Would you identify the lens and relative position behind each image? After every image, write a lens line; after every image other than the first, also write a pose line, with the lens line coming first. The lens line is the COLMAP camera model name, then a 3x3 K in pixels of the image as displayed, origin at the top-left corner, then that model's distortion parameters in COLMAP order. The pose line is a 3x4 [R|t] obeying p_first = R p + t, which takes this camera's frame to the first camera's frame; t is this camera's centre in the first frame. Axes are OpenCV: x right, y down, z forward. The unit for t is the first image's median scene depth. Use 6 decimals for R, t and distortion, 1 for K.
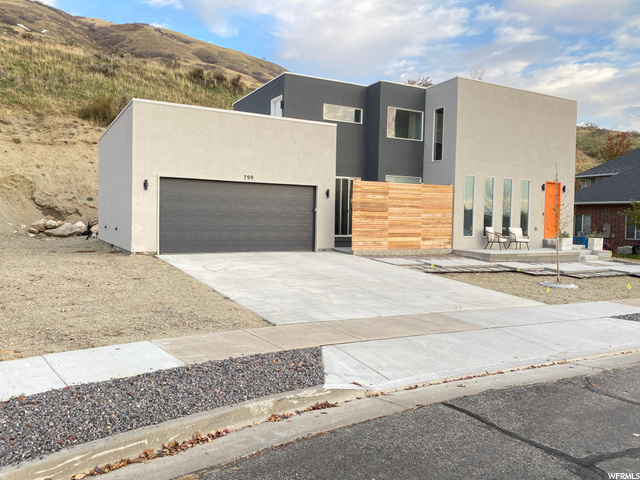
lens RADIAL K [[513.2, 0, 320.0], [0, 513.2, 240.0], [0, 0, 1]] dist [0.027198, -0.013430]
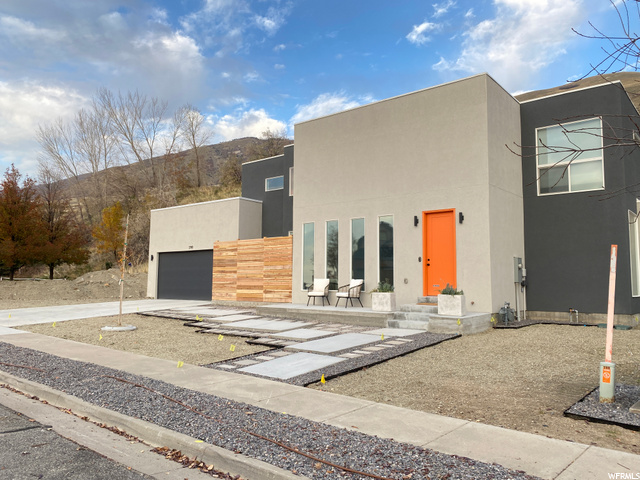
lens RADIAL K [[513.2, 0, 320.0], [0, 513.2, 240.0], [0, 0, 1]] dist [0.027198, -0.013430]
pose [[0.360496, -0.100850, -0.927293, 1.227216], [-0.049035, 0.990714, -0.126810, 0.020731], [0.931471, 0.091184, 0.352203, 0.763428]]
